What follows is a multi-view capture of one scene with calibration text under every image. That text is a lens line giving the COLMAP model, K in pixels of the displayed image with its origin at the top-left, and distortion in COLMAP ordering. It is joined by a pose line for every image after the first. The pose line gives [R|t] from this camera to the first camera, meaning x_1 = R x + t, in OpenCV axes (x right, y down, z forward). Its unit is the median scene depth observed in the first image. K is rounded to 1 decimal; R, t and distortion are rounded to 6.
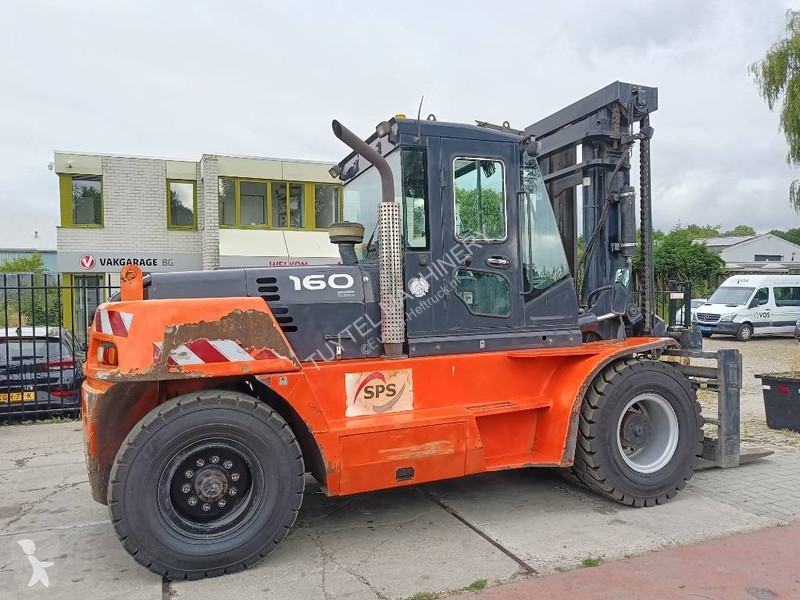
lens RADIAL K [[606.6, 0, 398.0], [0, 606.6, 301.4], [0, 0, 1]] dist [0.115696, -0.176769]
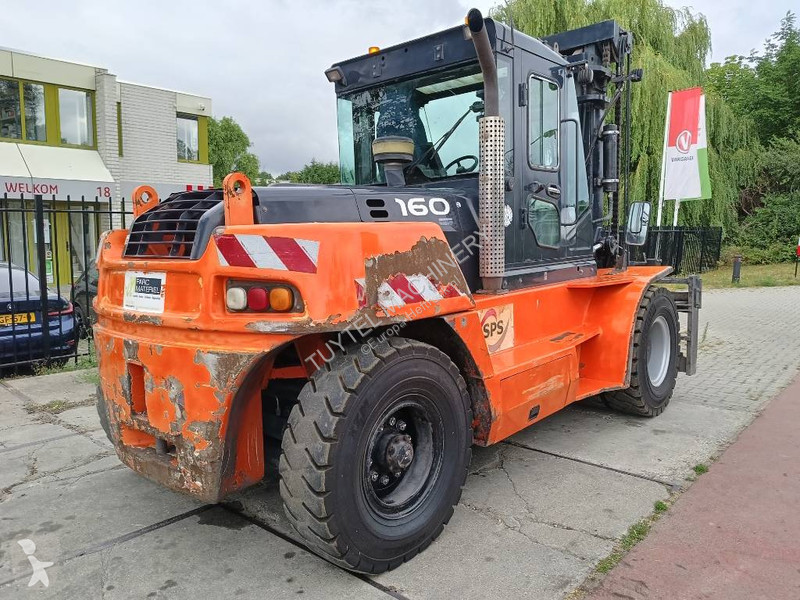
lens RADIAL K [[606.6, 0, 398.0], [0, 606.6, 301.4], [0, 0, 1]] dist [0.115696, -0.176769]
pose [[0.889034, -0.041223, 0.455982, -0.572480], [-0.004843, 0.995036, 0.099400, 0.015982], [-0.457816, -0.090578, 0.884421, 0.260135]]
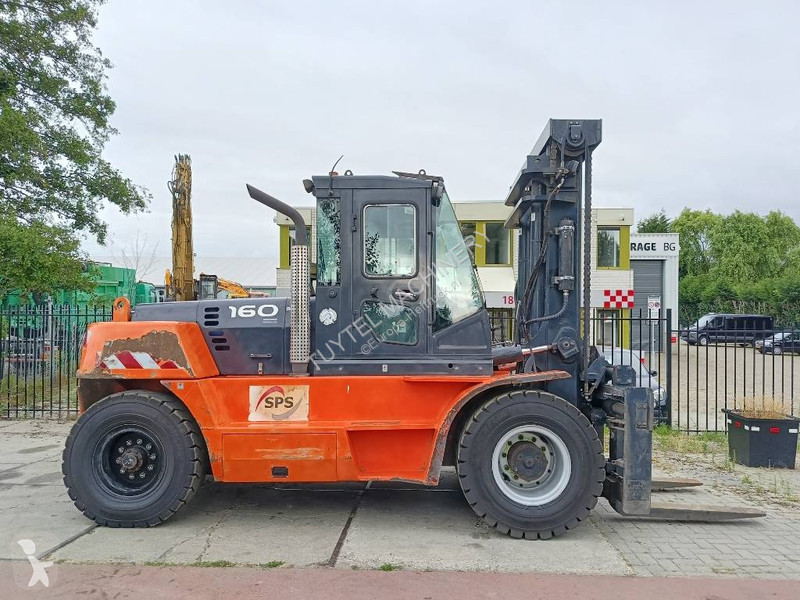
lens RADIAL K [[610.9, 0, 395.7], [0, 610.9, 295.5], [0, 0, 1]] dist [0.068823, -0.091616]
pose [[0.914922, -0.001118, -0.403629, 0.670120], [-0.025170, 0.997892, -0.059817, 0.003750], [0.402845, 0.064887, 0.912965, -0.026536]]
